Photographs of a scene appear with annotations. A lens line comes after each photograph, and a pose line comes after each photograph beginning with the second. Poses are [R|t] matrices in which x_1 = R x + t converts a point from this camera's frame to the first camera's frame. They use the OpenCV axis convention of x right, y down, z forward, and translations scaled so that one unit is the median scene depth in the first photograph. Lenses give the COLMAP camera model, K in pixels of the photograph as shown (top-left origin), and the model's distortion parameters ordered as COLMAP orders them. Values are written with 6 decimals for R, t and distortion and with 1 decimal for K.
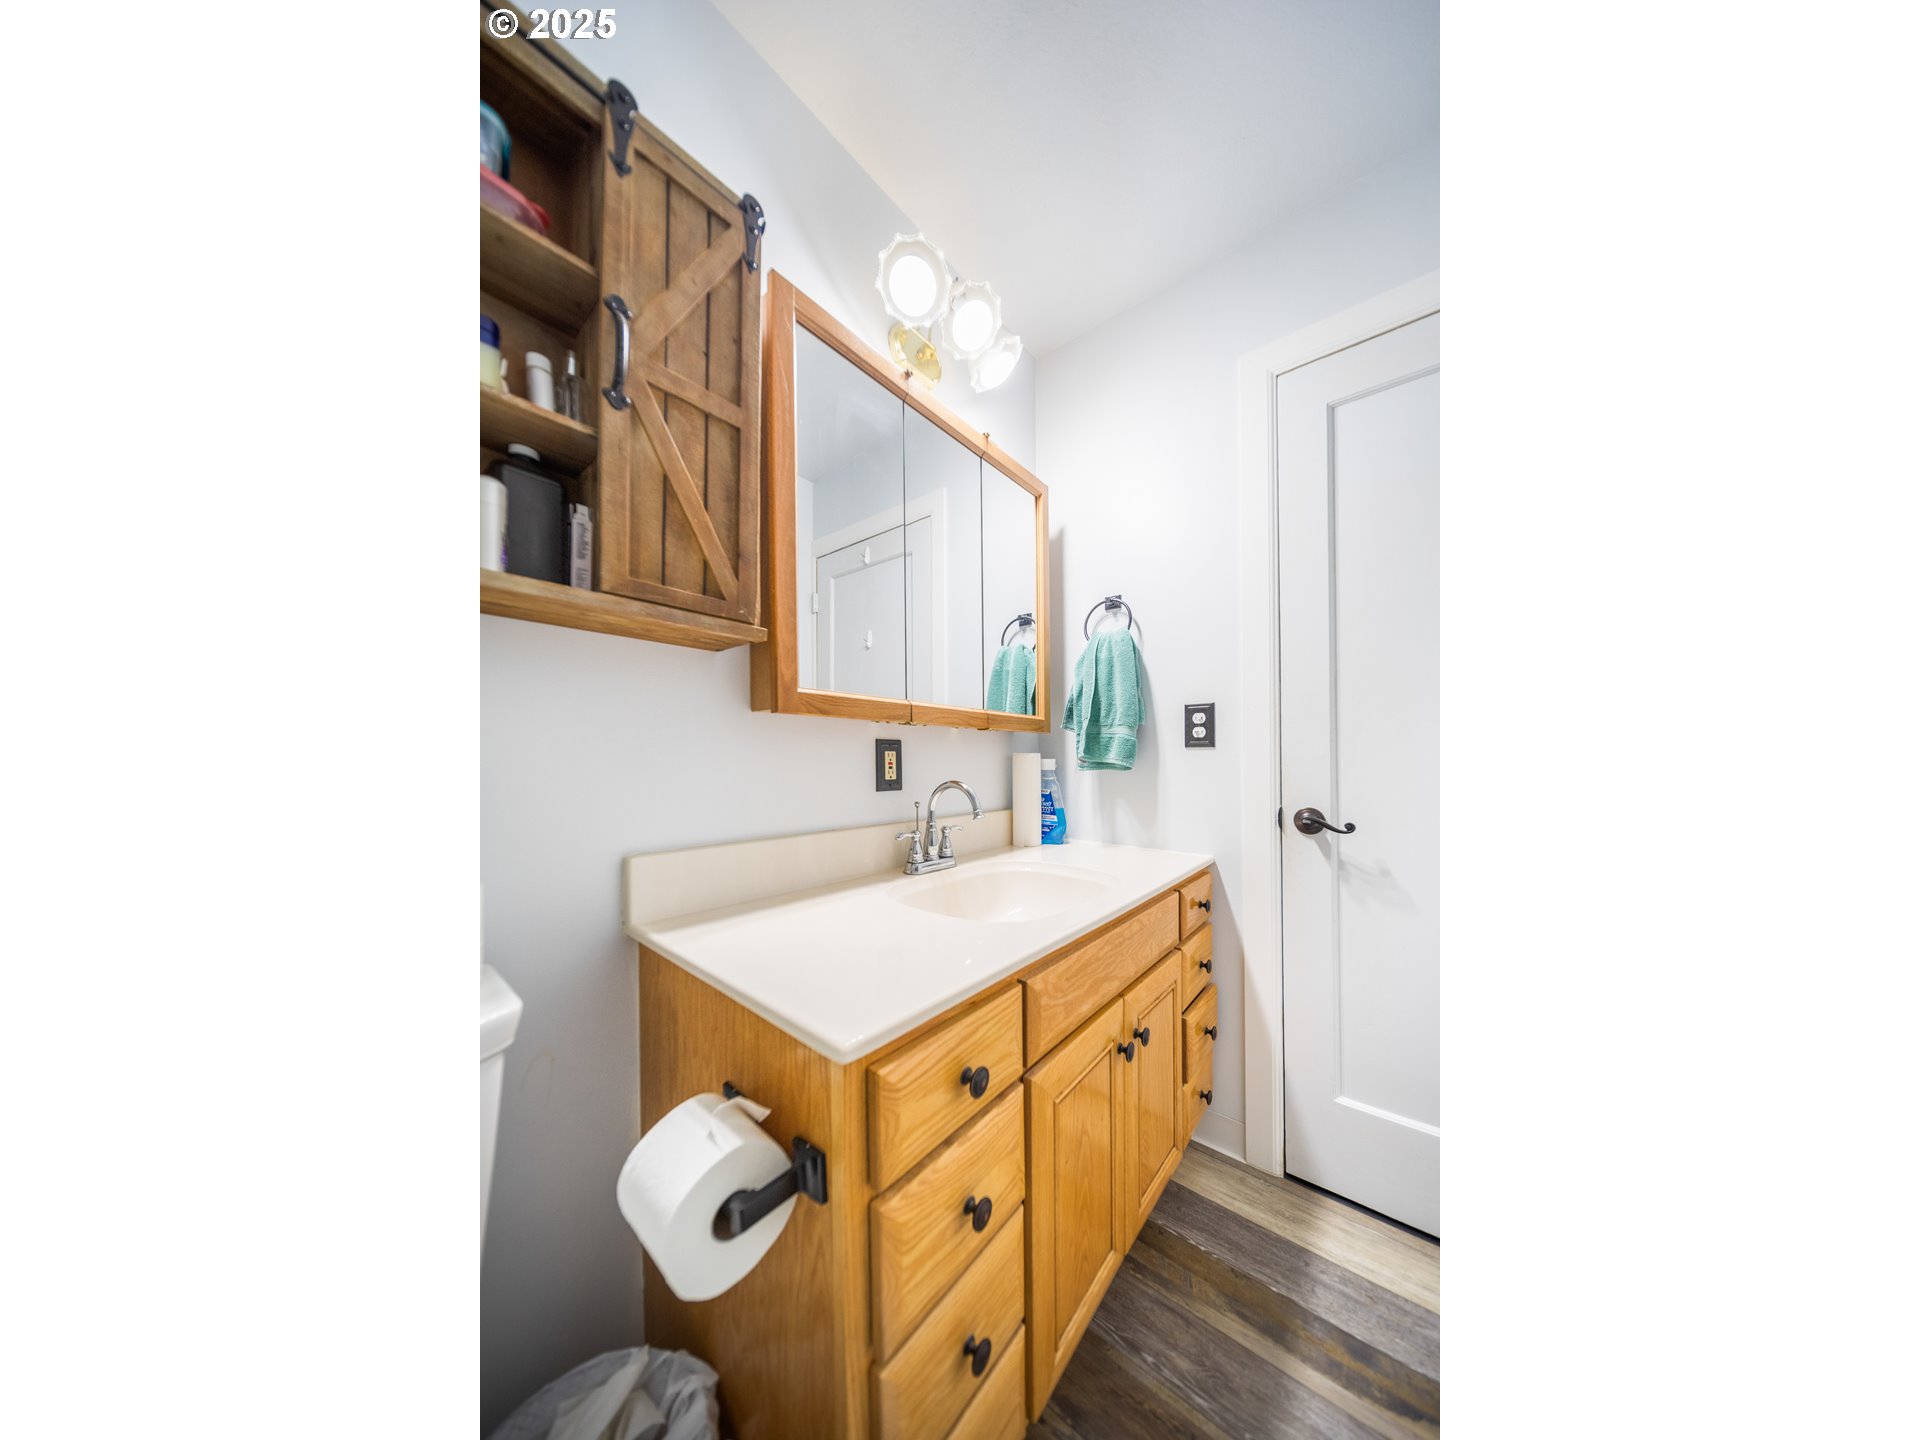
lens RADIAL K [[674.9, 0, 944.6], [0, 674.9, 726.4], [0, 0, 1]] dist [-0.002316, -0.000327]
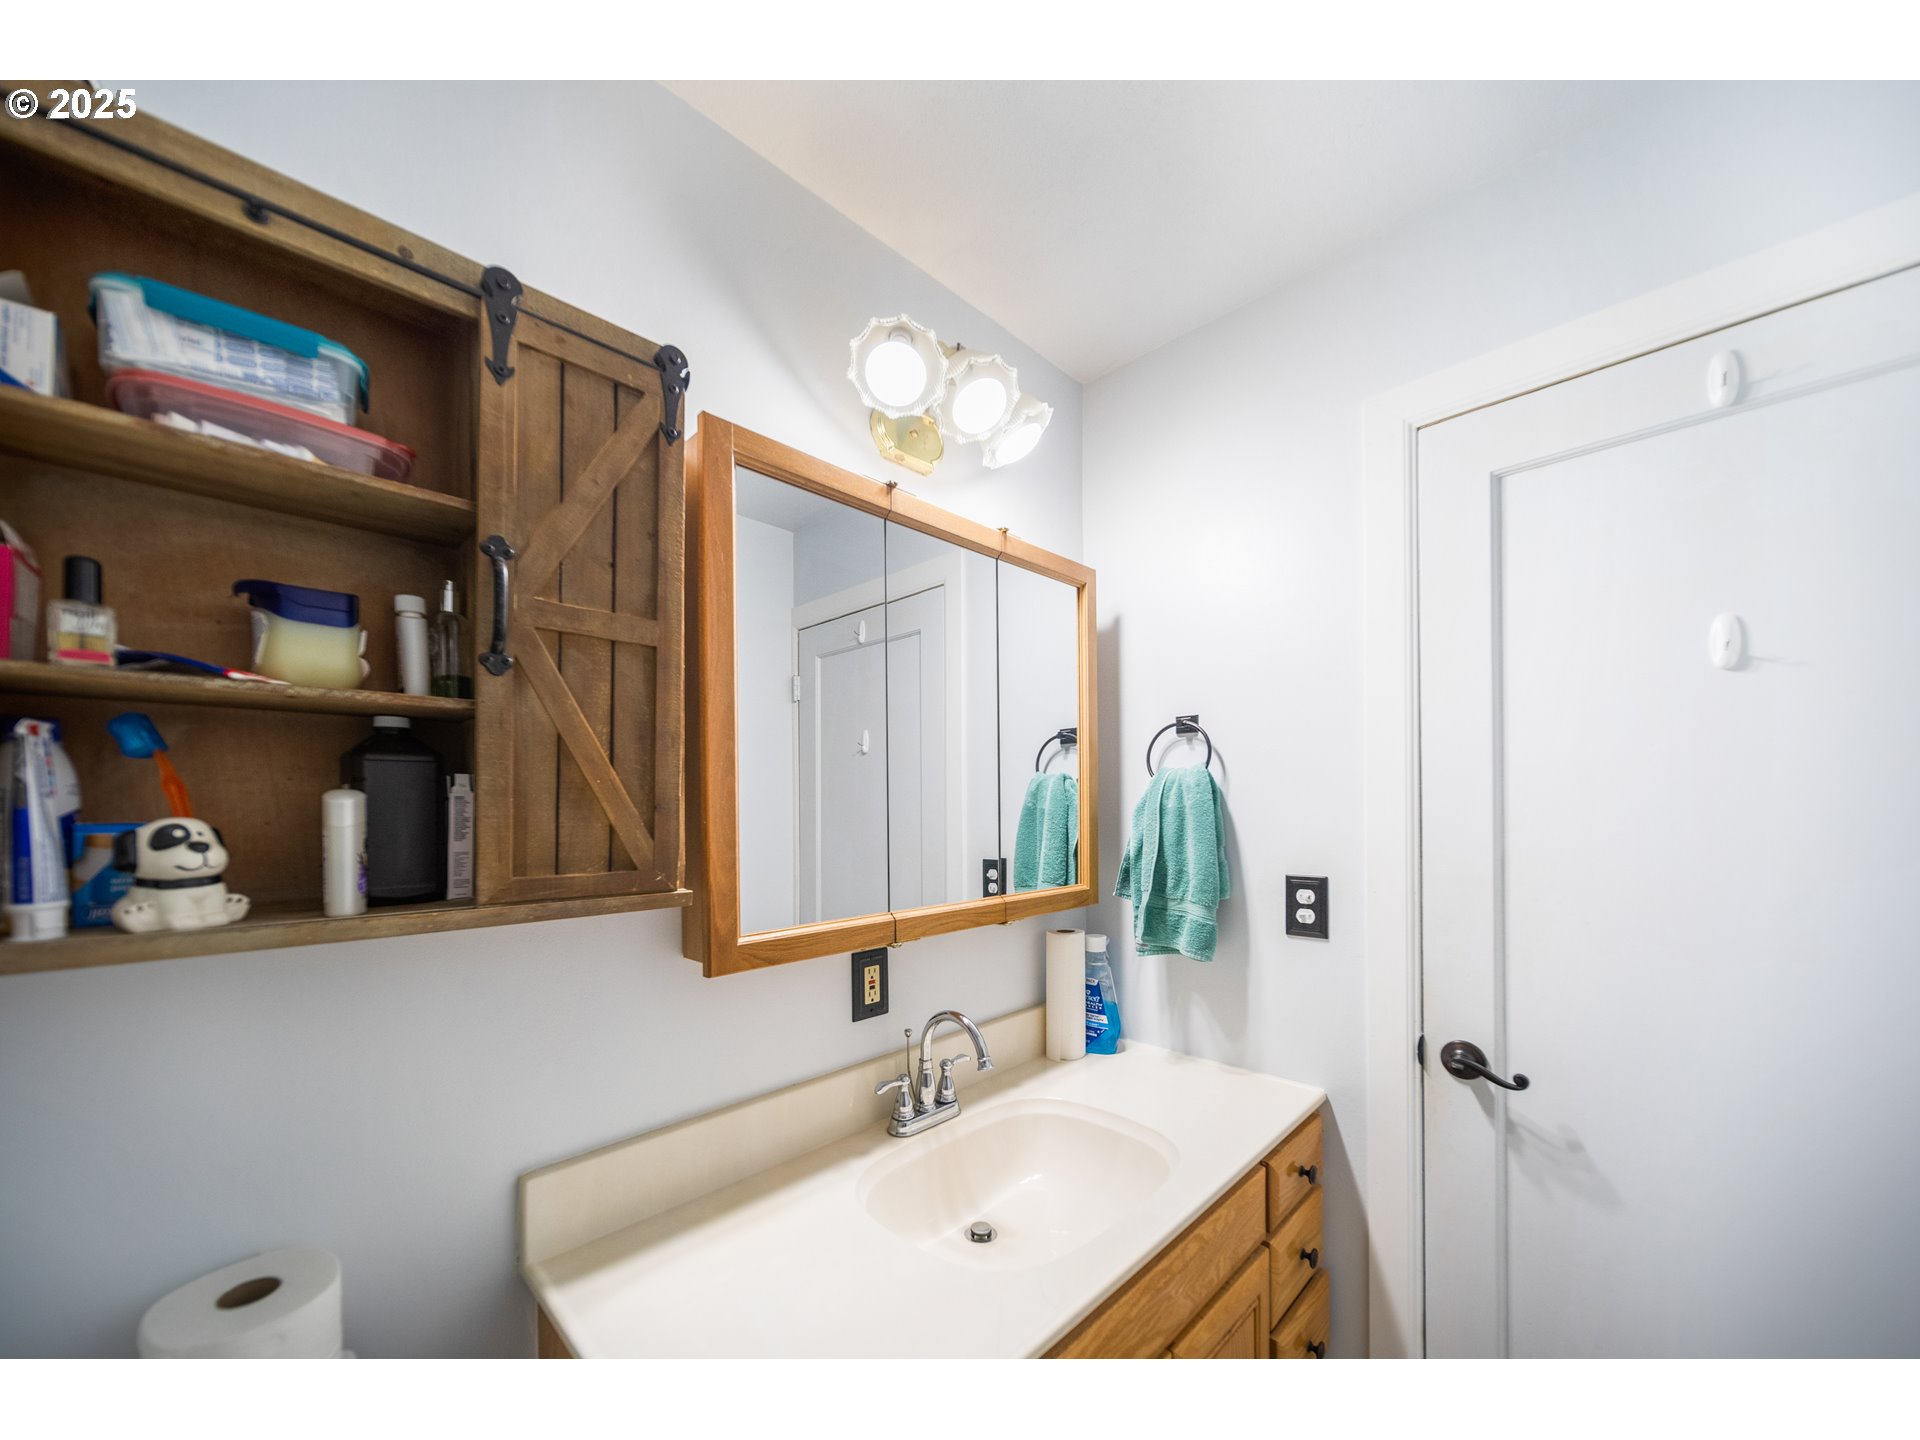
lens RADIAL K [[907.5, 0, 897.7], [0, 907.5, 739.9], [0, 0, 1]] dist [0.002067, 0.000376]
pose [[0.993747, 0.000827, -0.111649, 0.093024], [-0.000404, 0.999993, 0.003815, -0.328004], [0.111651, -0.003746, 0.993740, -0.022955]]
